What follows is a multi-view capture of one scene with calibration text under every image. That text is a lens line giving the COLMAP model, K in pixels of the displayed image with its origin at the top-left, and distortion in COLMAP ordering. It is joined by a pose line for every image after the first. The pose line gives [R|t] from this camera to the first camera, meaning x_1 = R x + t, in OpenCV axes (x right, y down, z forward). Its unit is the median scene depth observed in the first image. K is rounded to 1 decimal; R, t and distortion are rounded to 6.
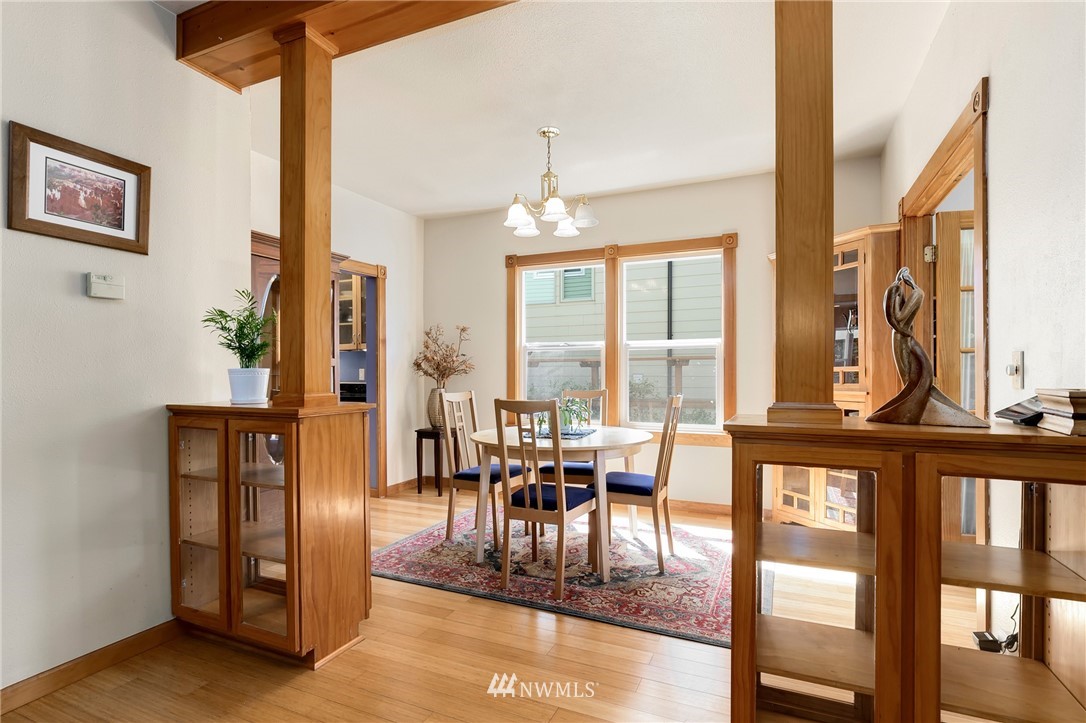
lens RADIAL K [[530.7, 0, 549.3], [0, 530.7, 373.2], [0, 0, 1]] dist [-0.010337, 0.001712]
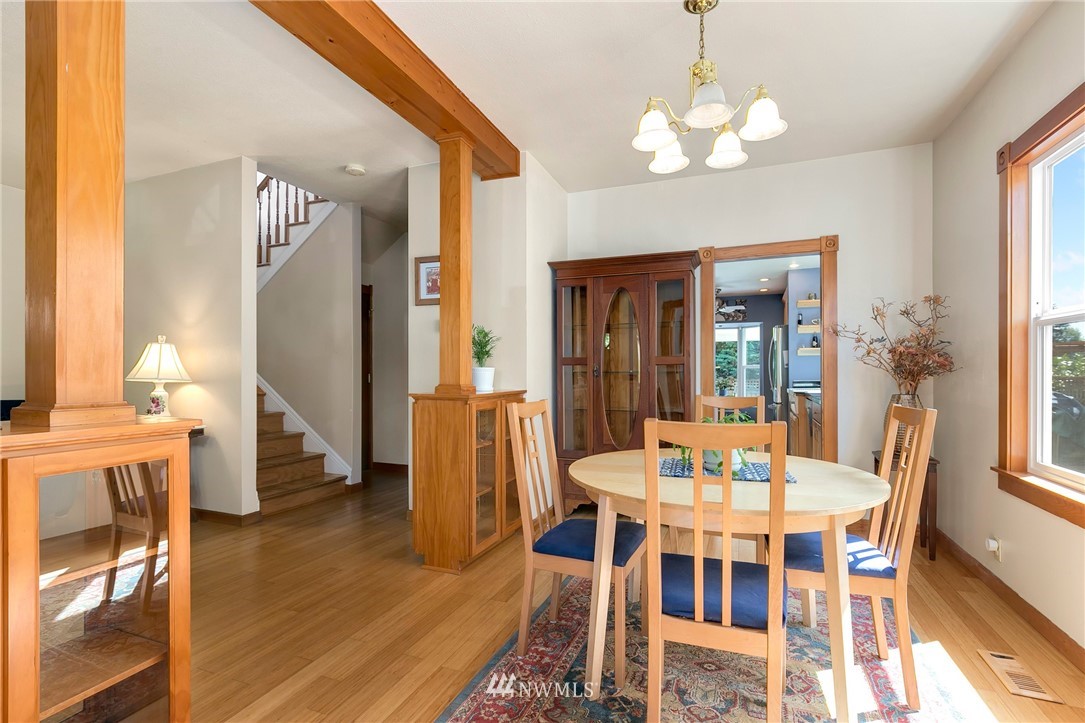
lens RADIAL K [[503.0, 0, 544.5], [0, 503.0, 368.6], [0, 0, 1]] dist [-0.017260, 0.001767]
pose [[0.037255, -0.002452, -0.999303, 0.835578], [-0.002584, 0.999993, -0.002550, -0.002286], [0.999302, 0.002677, 0.037249, 1.088396]]
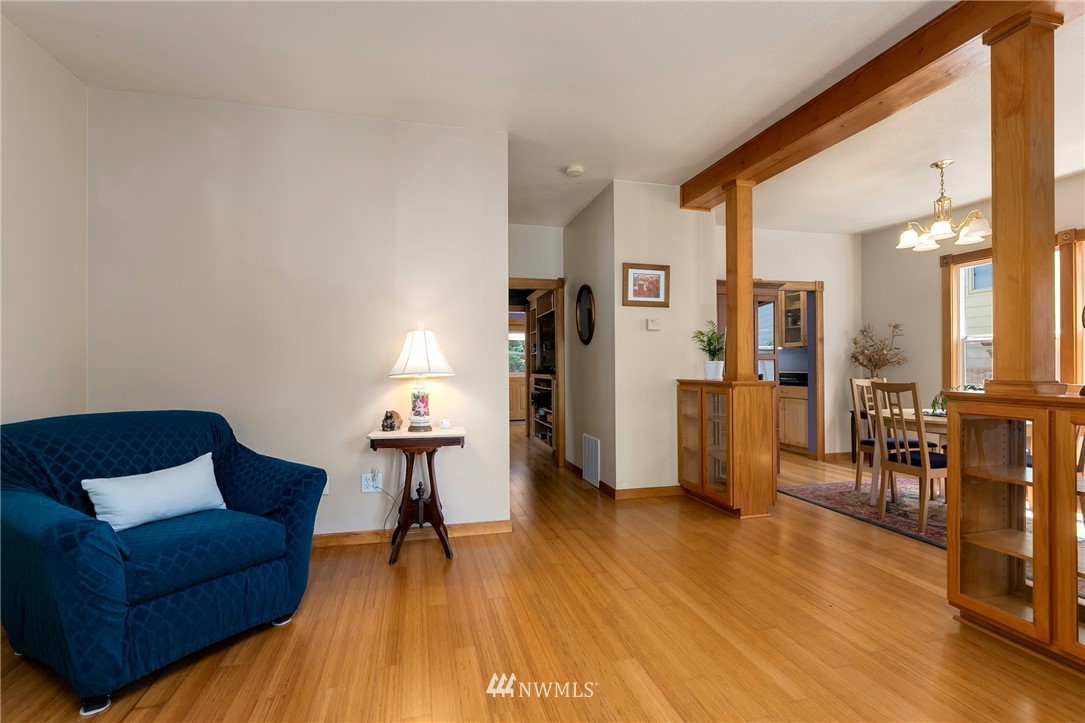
lens RADIAL K [[503.0, 0, 538.3], [0, 503.0, 364.1], [0, 0, 1]] dist [-0.017260, 0.001767]
pose [[0.613191, -0.002339, -0.789932, 0.452771], [-0.001203, 0.999992, -0.003894, 0.009176], [0.789934, 0.003338, 0.613183, -0.577945]]
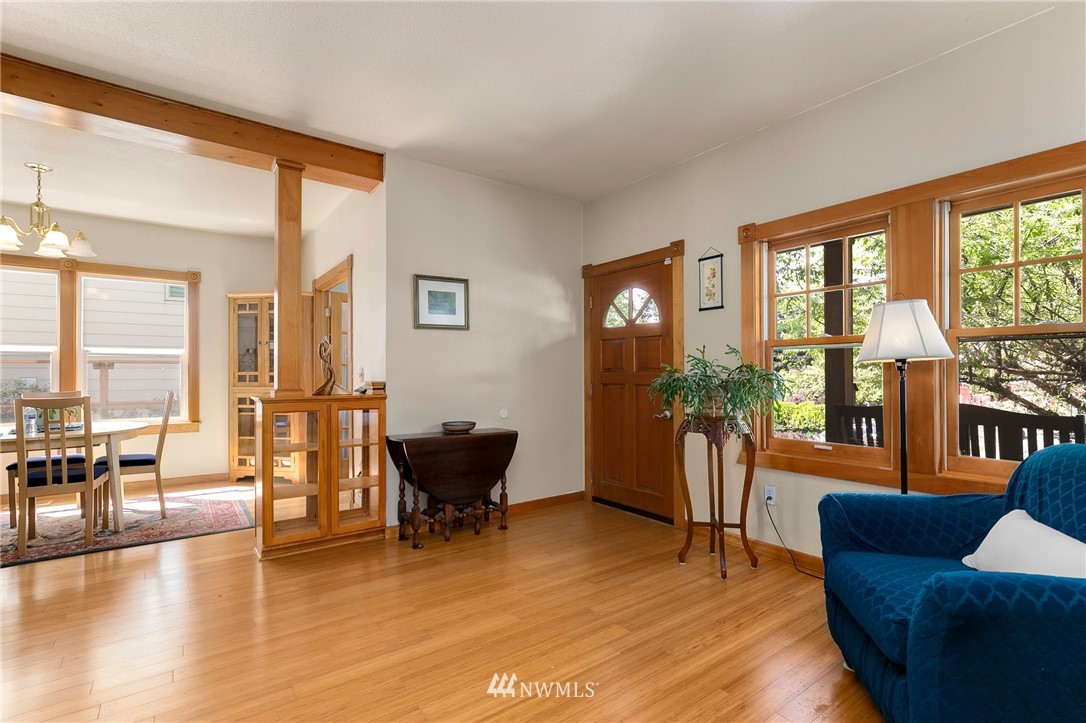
lens RADIAL K [[503.4, 0, 548.0], [0, 503.4, 372.2], [0, 0, 1]] dist [-0.017260, 0.001767]
pose [[0.490508, 0.000511, 0.871437, -0.552064], [0.003361, 0.999991, -0.002478, -0.006474], [-0.871430, 0.004145, 0.490502, -0.683215]]
